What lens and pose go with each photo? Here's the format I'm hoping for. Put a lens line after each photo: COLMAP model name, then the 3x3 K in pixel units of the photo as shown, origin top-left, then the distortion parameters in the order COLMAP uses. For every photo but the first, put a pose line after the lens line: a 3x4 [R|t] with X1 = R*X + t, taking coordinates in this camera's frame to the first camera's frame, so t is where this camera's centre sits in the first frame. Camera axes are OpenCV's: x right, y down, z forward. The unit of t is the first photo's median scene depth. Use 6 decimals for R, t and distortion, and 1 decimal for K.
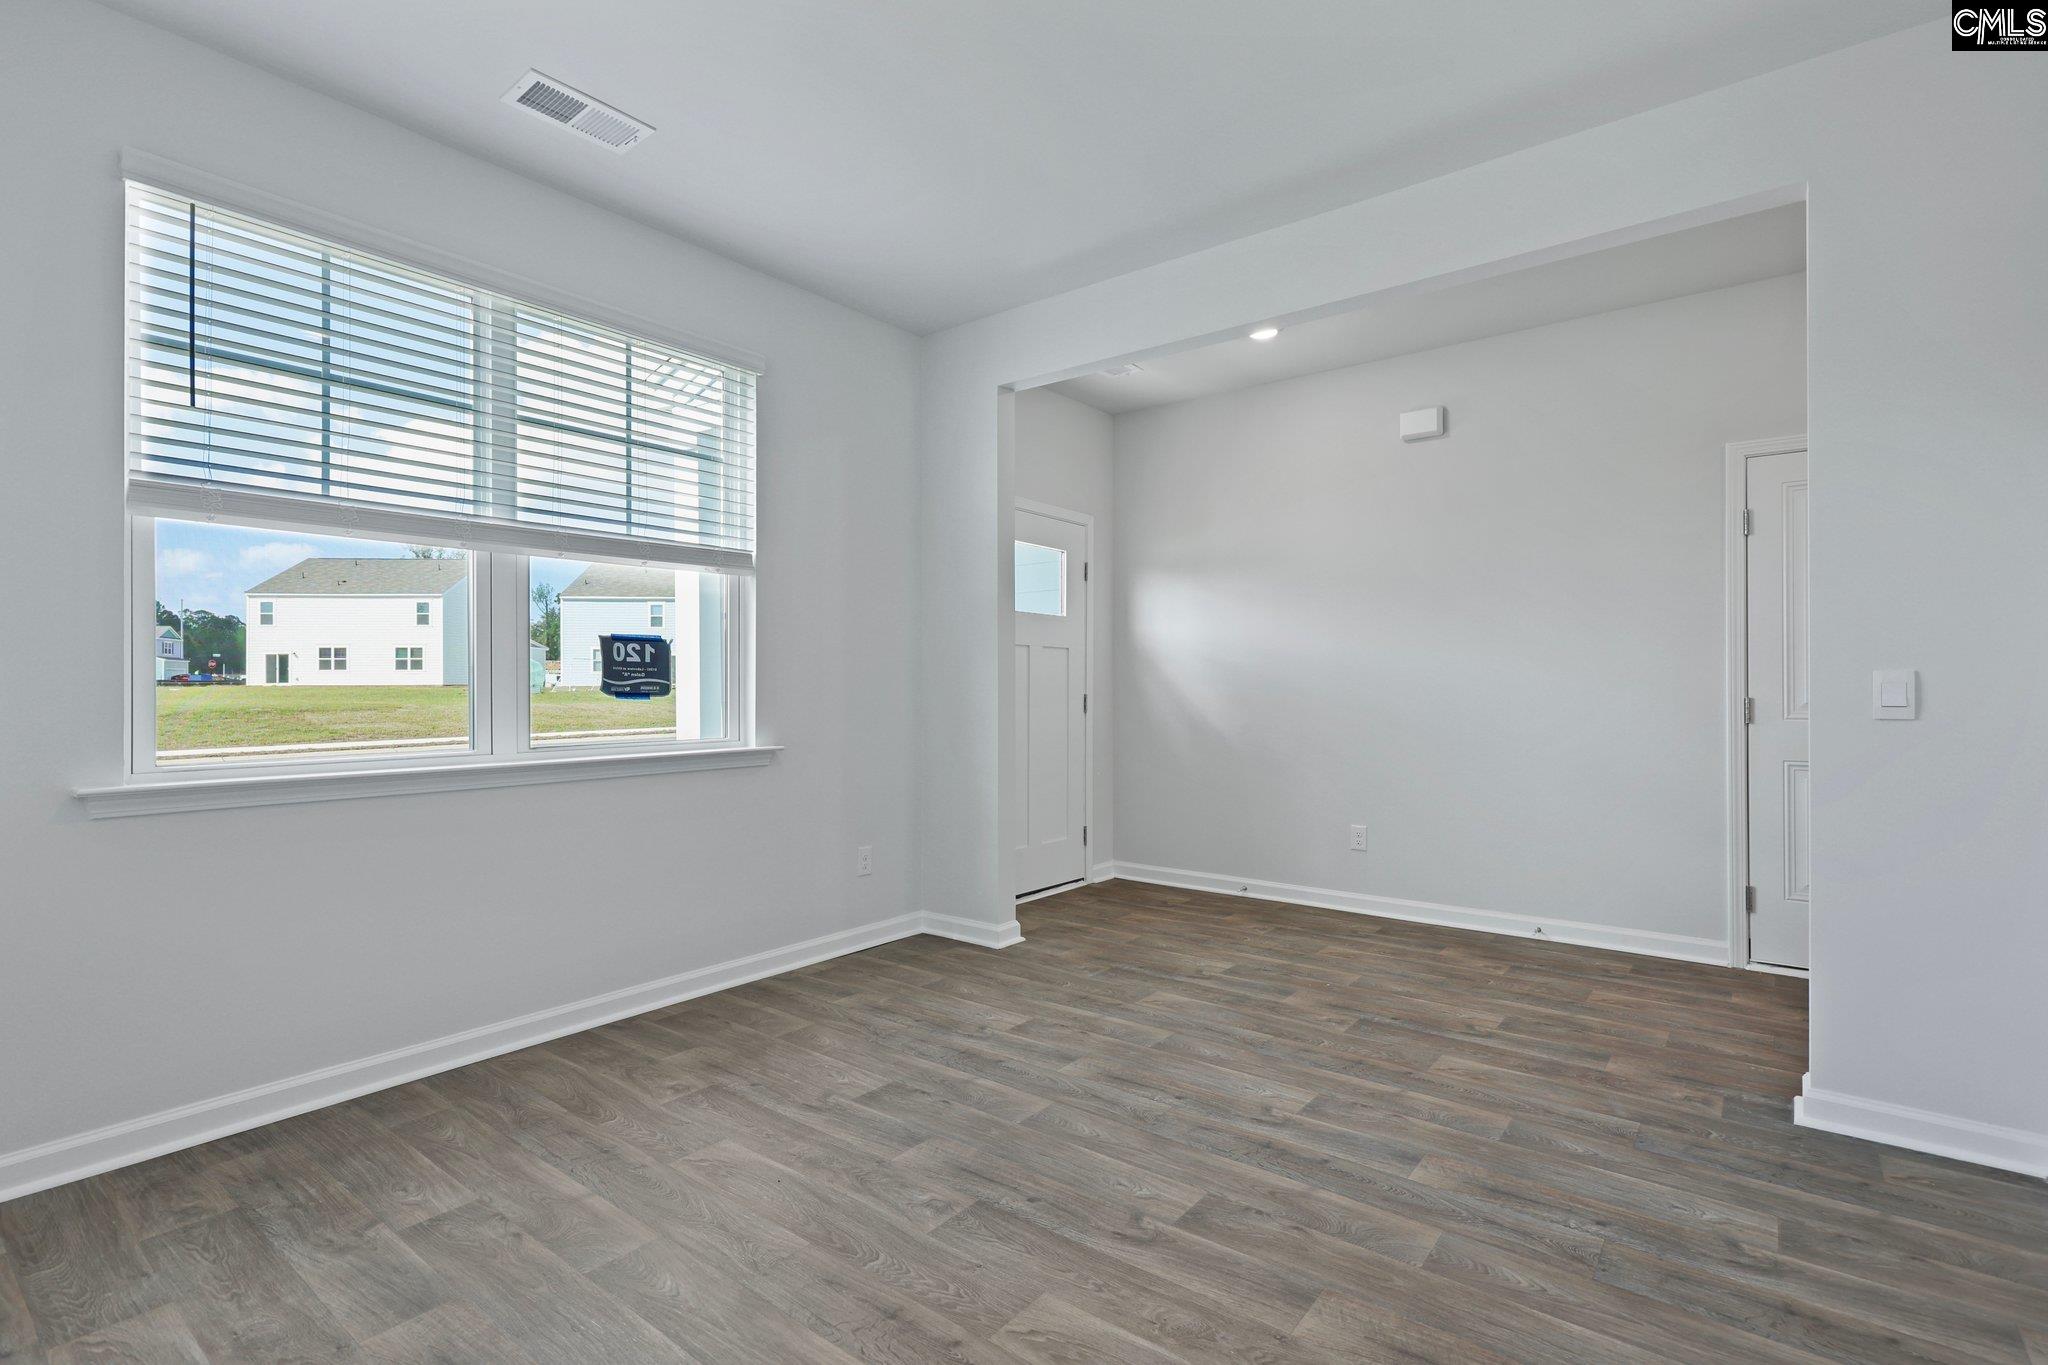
lens RADIAL K [[969.4, 0, 1053.8], [0, 969.4, 682.7], [0, 0, 1]] dist [0.020059, -0.002865]
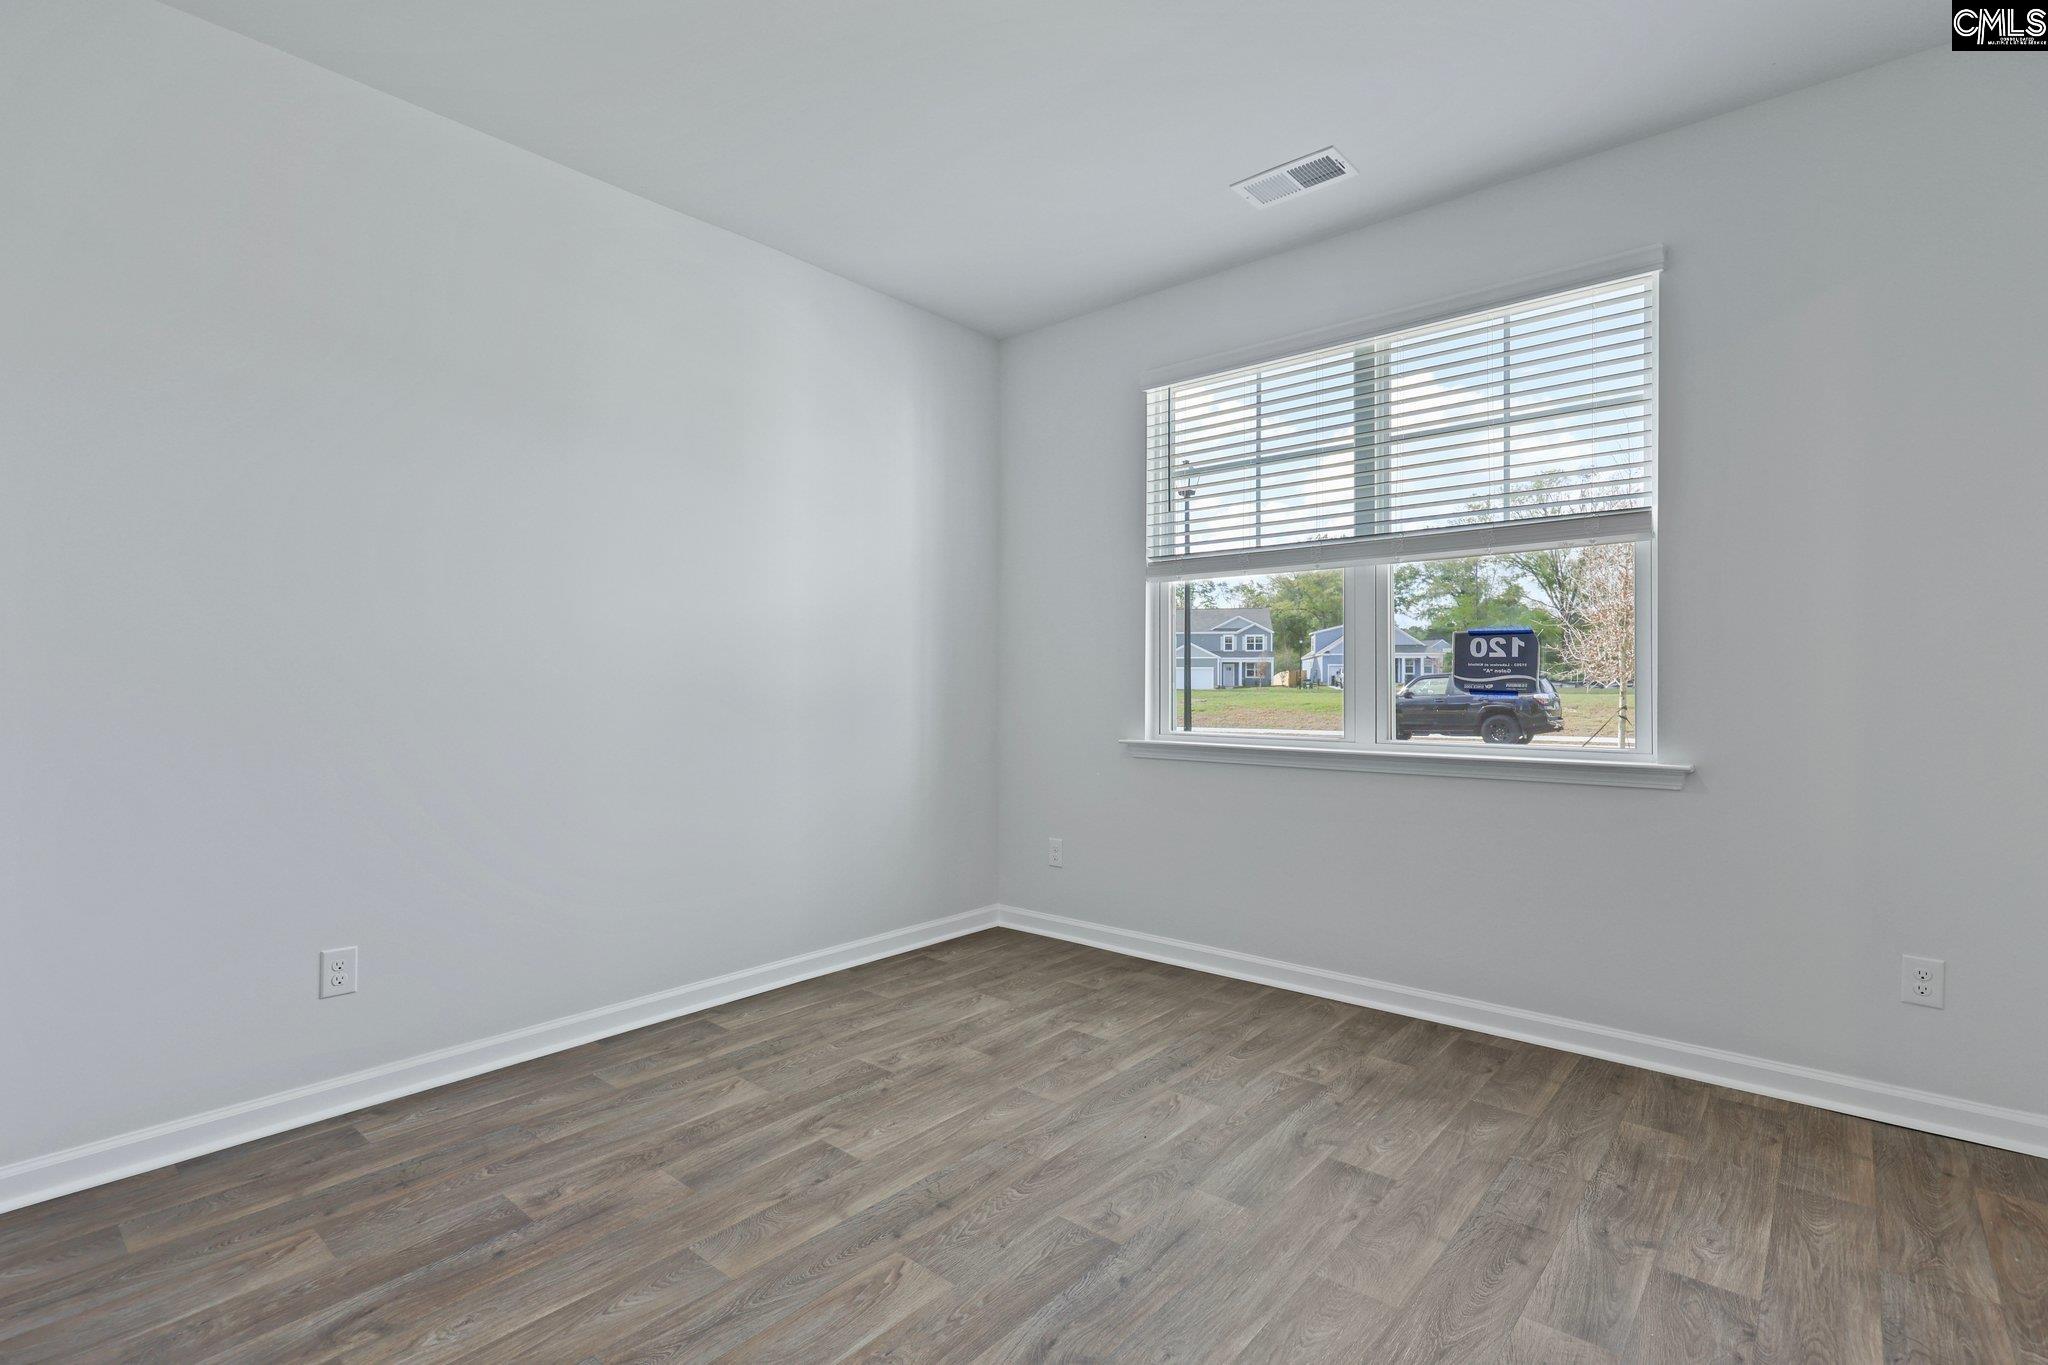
lens RADIAL K [[978.1, 0, 1024.6], [0, 978.1, 664.2], [0, 0, 1]] dist [0.001982, 0.002542]
pose [[-0.047621, -0.012142, -0.998792, 0.667319], [-0.004830, 0.999917, -0.011925, -0.001649], [0.998854, 0.004257, -0.047676, 0.744747]]
